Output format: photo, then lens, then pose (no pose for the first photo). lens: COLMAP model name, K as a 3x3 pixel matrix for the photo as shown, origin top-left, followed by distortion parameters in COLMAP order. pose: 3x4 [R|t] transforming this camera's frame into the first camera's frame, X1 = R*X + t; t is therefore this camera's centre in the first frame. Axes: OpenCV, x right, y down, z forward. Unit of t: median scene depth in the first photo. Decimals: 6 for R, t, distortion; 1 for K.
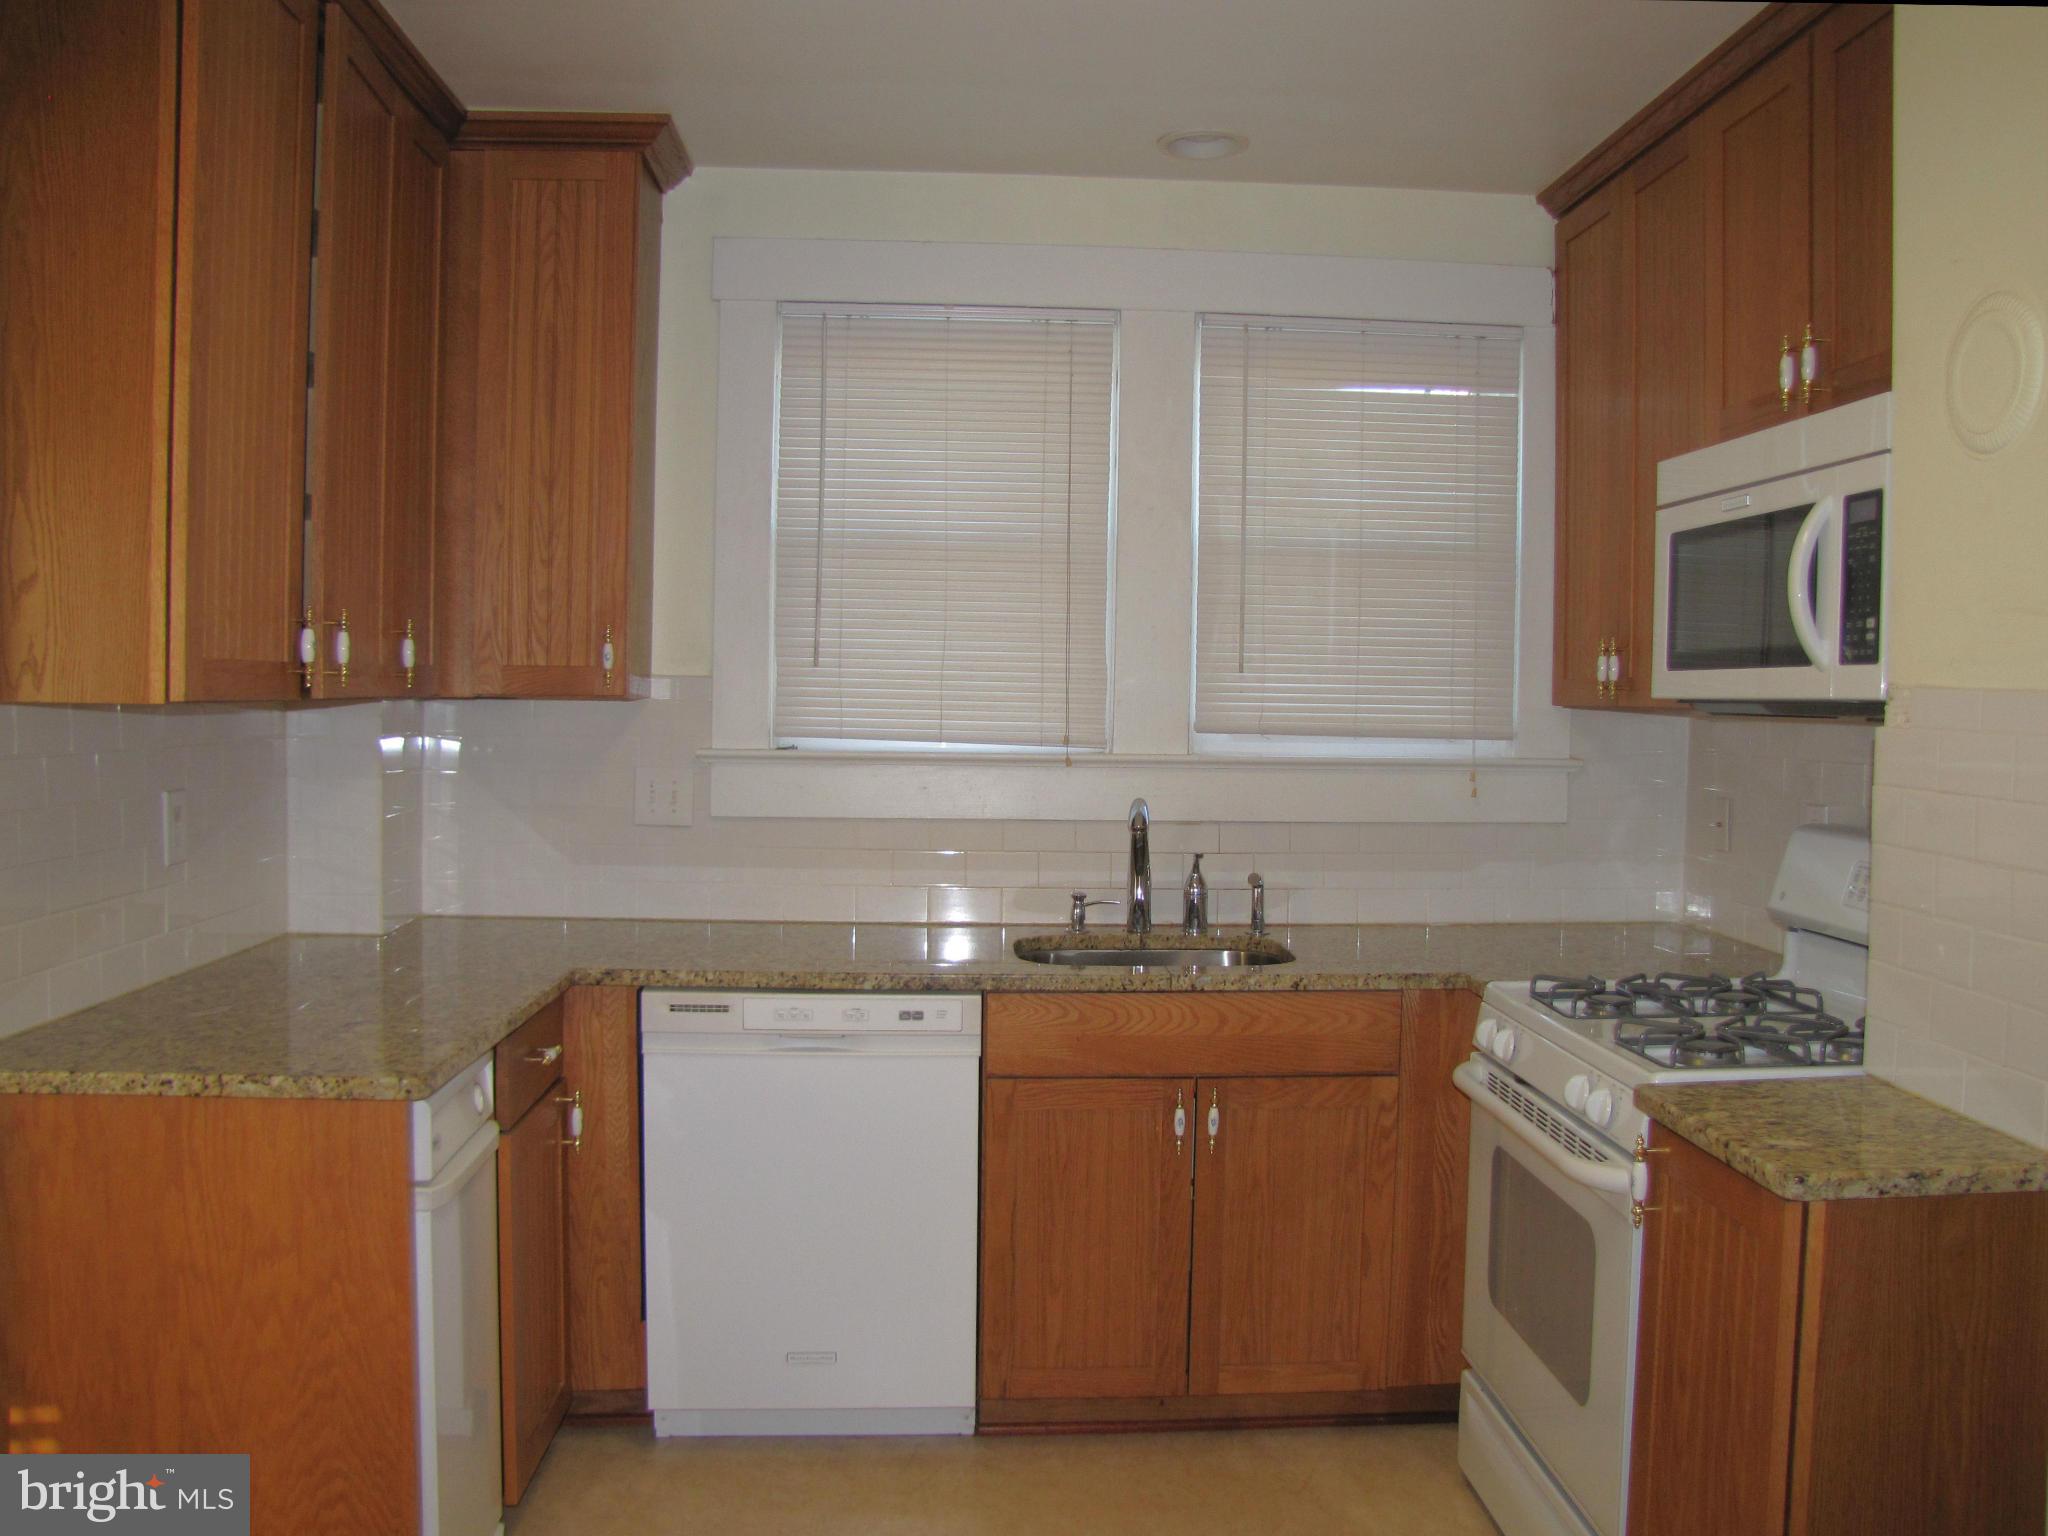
lens RADIAL K [[1656.6, 0, 1010.4], [0, 1656.6, 771.8], [0, 0, 1]] dist [-0.133127, 0.055912]
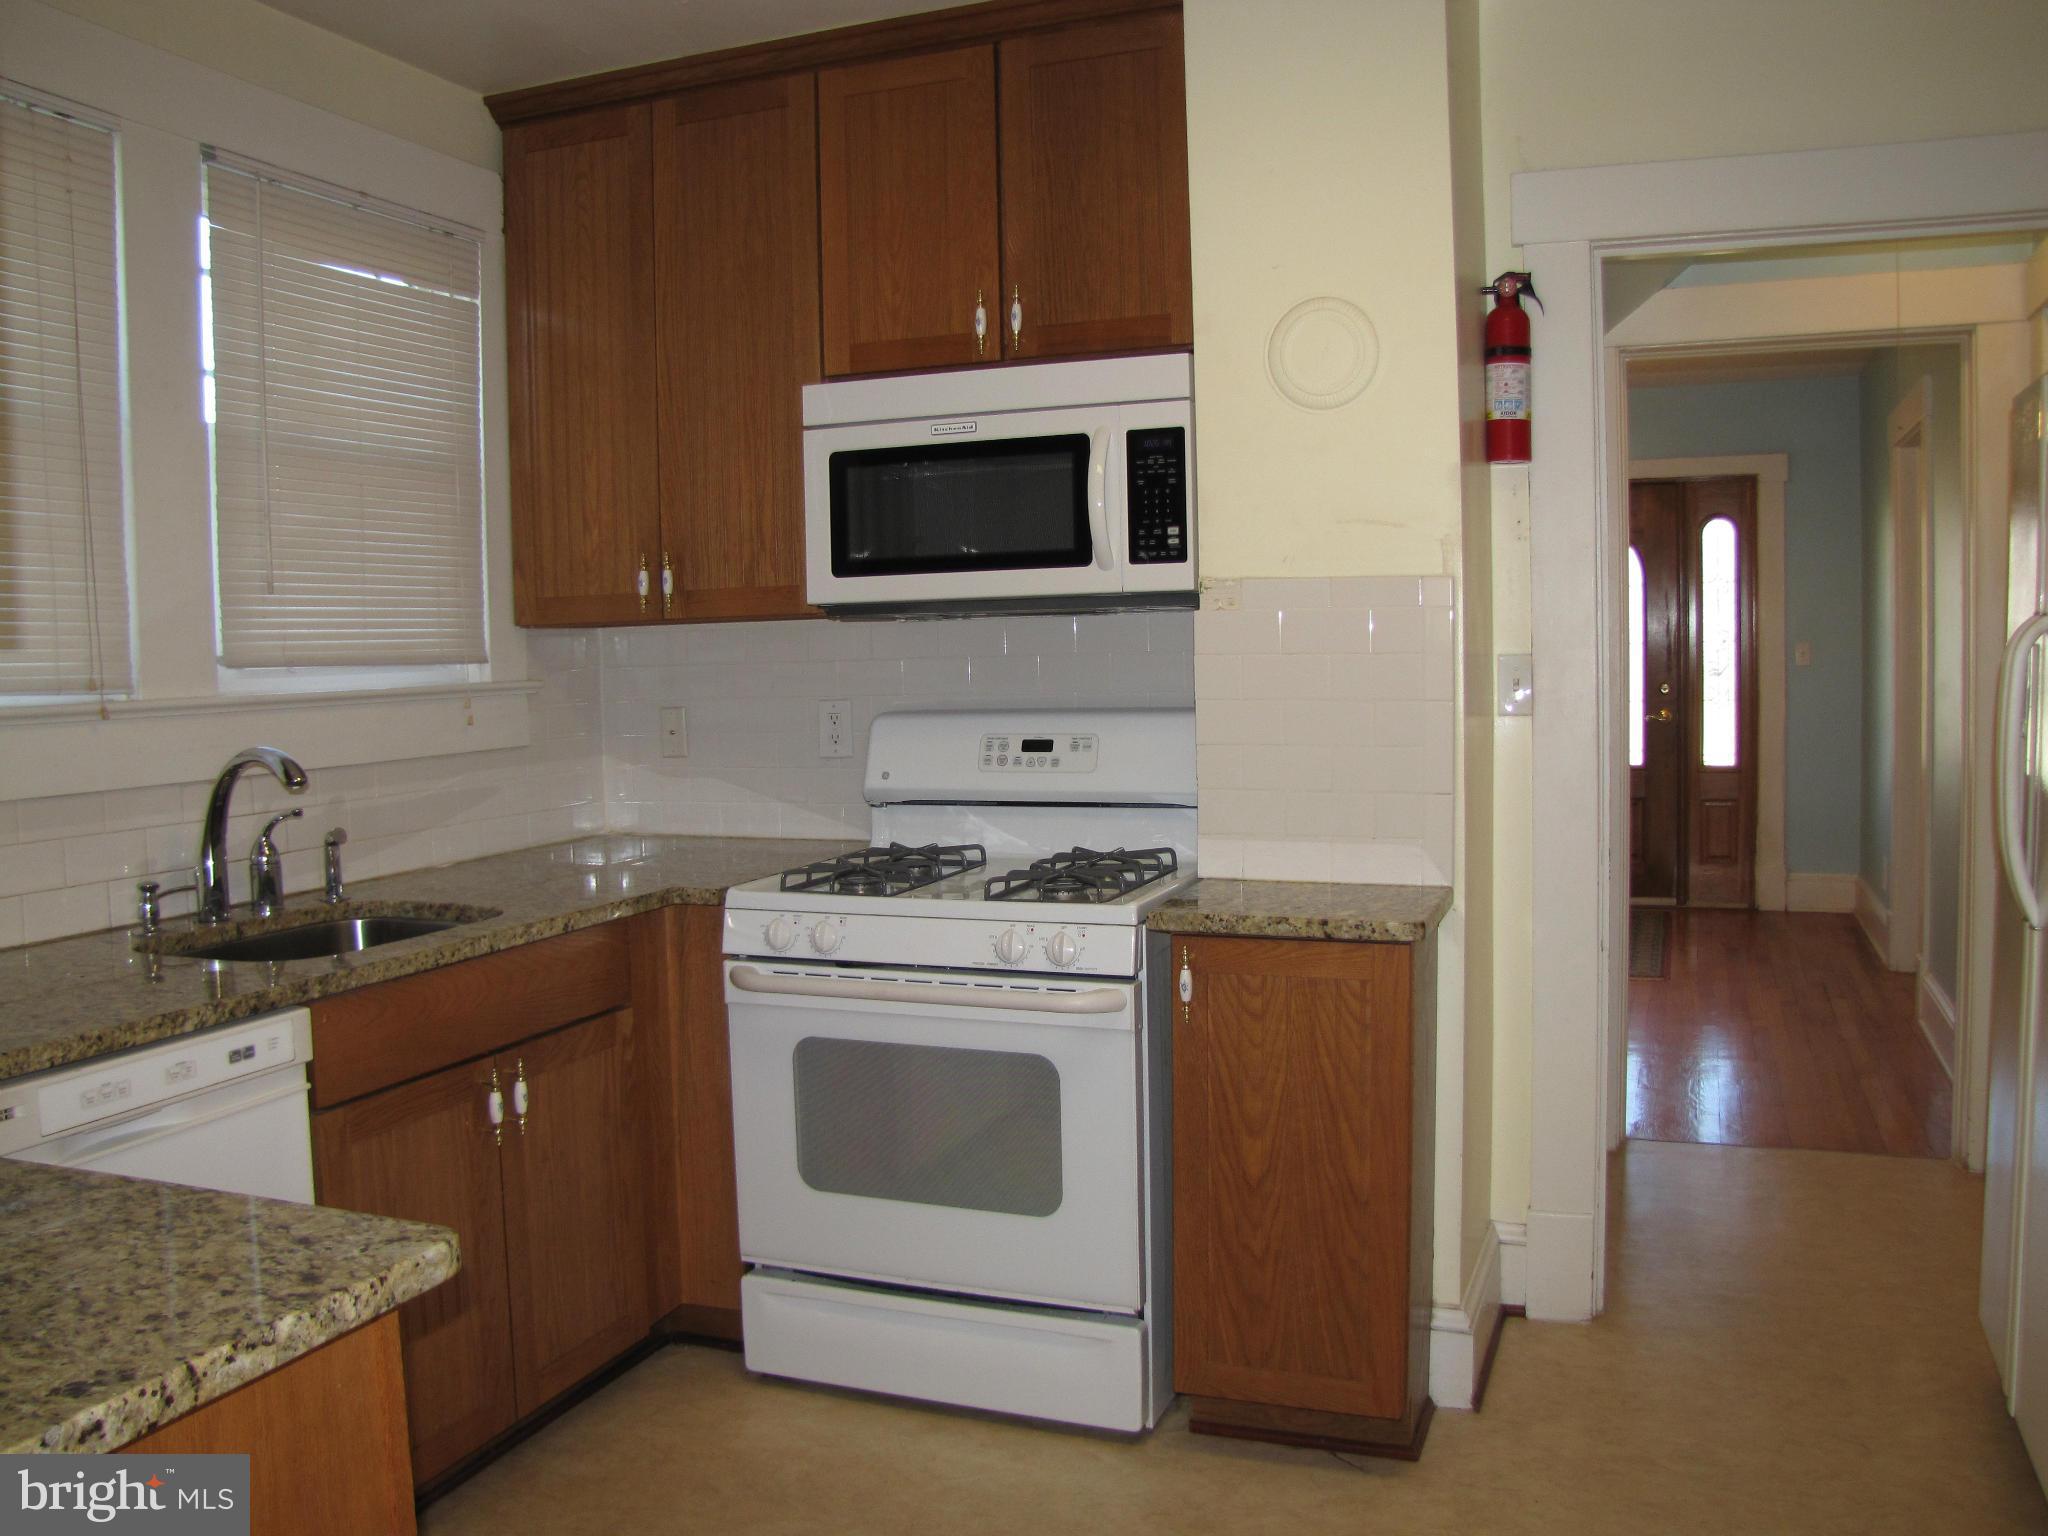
lens RADIAL K [[1656.6, 0, 1019.8], [0, 1656.6, 756.6], [0, 0, 1]] dist [-0.133127, 0.055912]
pose [[0.448711, -0.084663, 0.889658, -0.521570], [0.070163, 0.995767, 0.059374, 0.000255], [-0.890919, 0.035779, 0.452752, 0.375586]]
